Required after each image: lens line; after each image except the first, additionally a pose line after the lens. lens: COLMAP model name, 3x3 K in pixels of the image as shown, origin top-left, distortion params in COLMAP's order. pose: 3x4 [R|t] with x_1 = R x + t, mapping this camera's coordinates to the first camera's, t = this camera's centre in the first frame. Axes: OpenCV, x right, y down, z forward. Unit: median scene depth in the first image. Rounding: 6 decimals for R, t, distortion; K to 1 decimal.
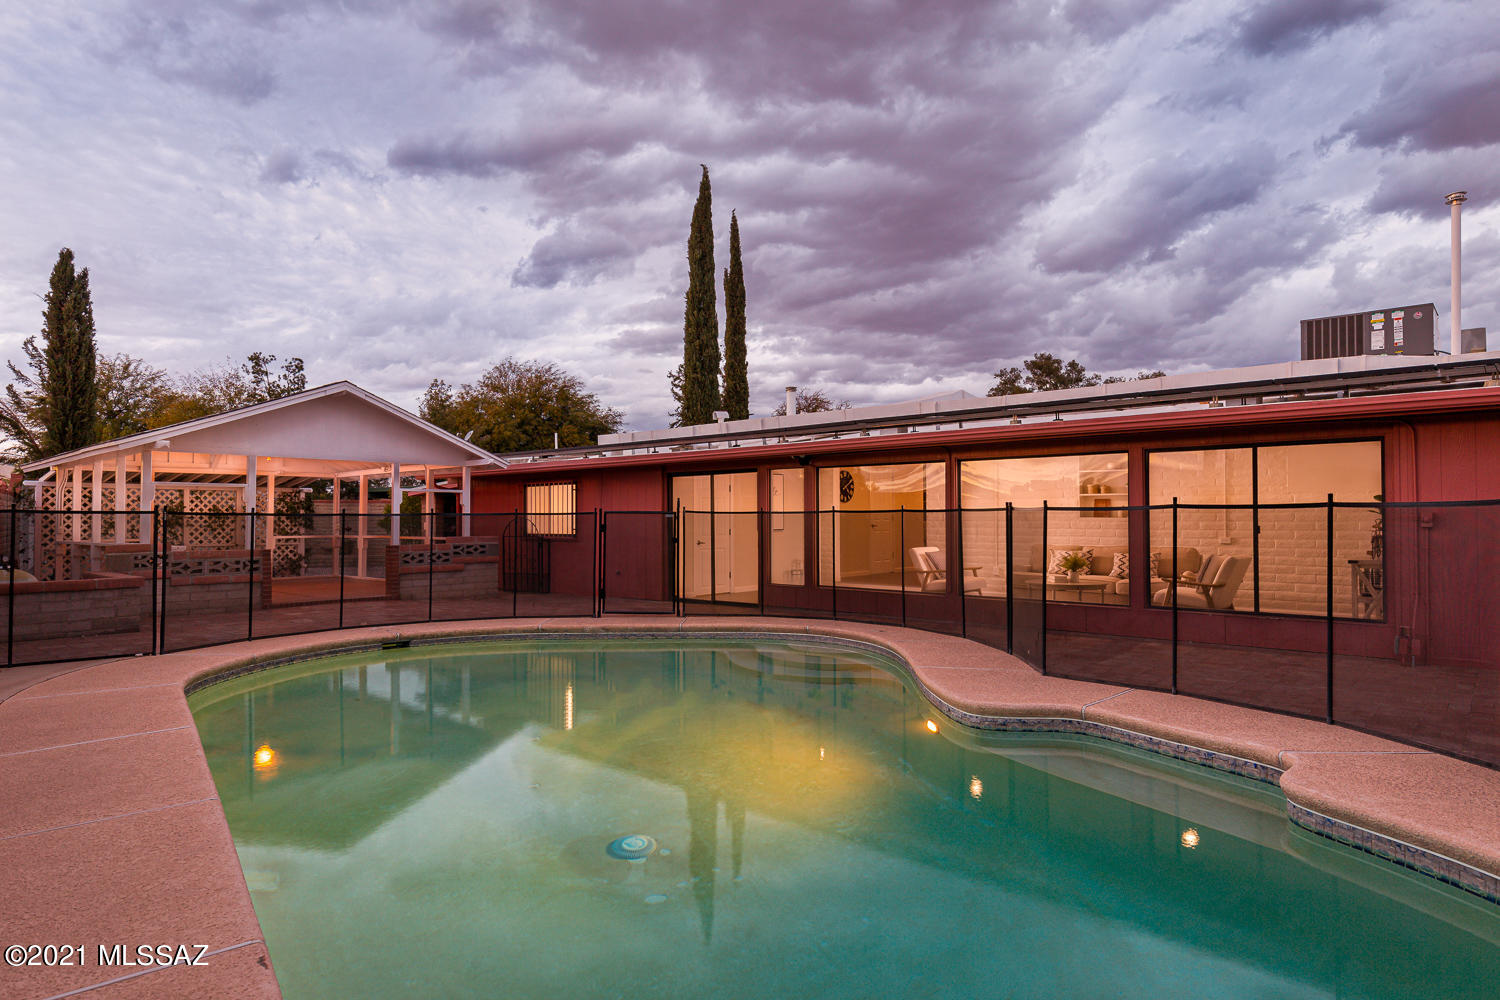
lens RADIAL K [[923.3, 0, 818.3], [0, 923.3, 521.7], [0, 0, 1]] dist [-0.000267, -0.000129]
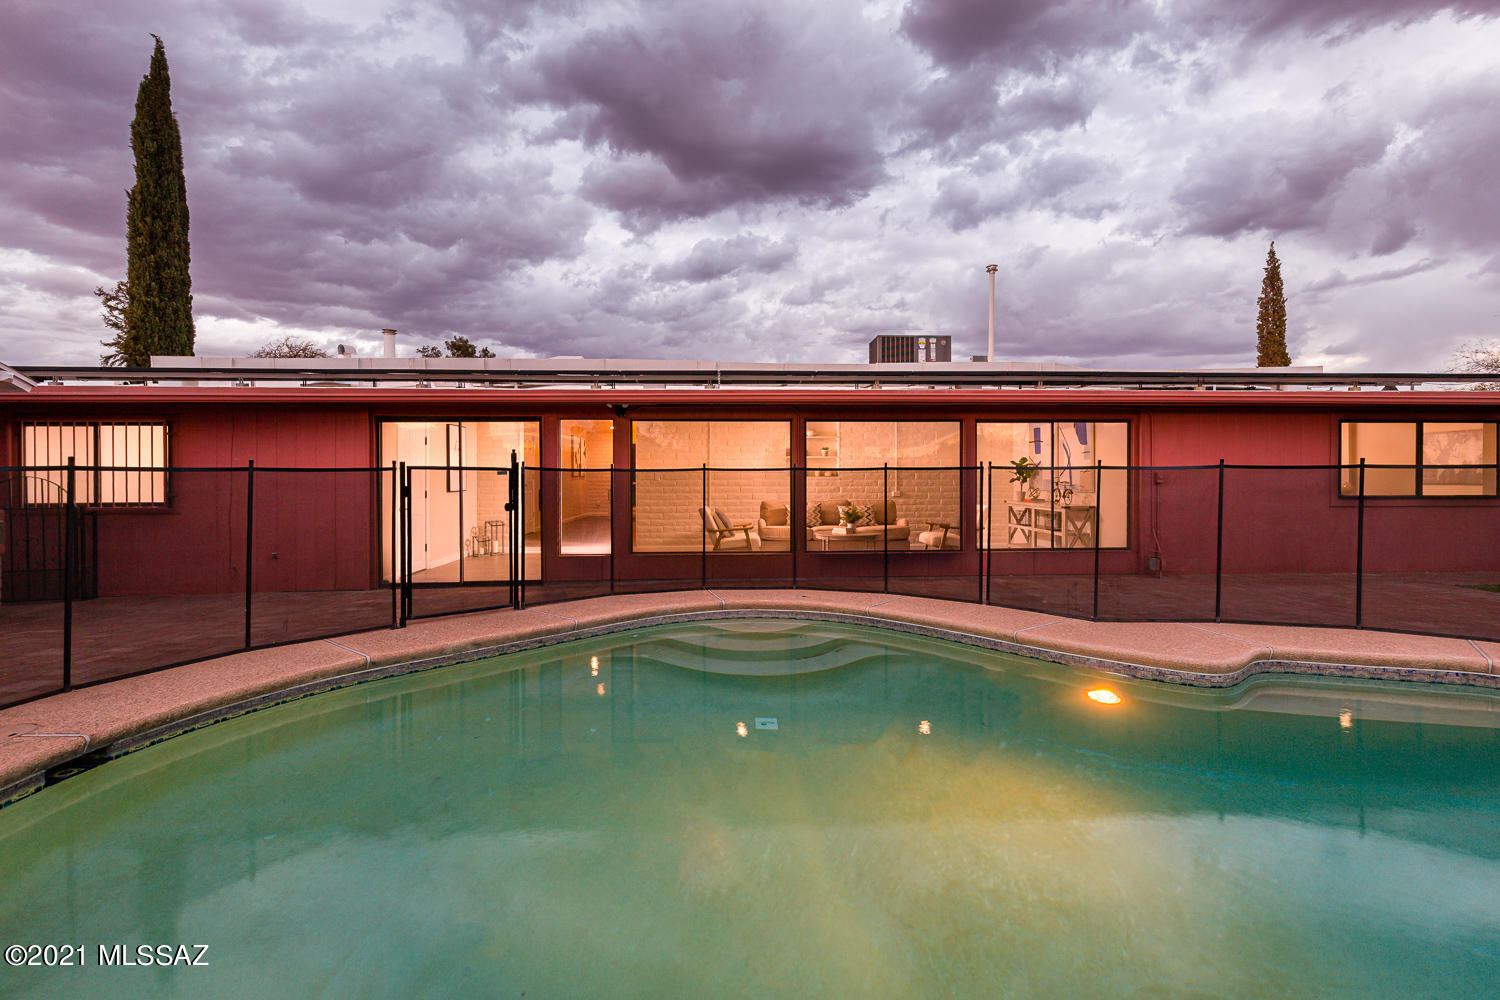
lens RADIAL K [[680.5, 0, 758.5], [0, 680.5, 496.1], [0, 0, 1]] dist [0.000768, -0.000198]
pose [[0.712999, -0.019219, 0.700901, -0.346298], [0.003136, 0.999702, 0.024222, -0.000823], [-0.701158, -0.015073, 0.712847, 0.414586]]
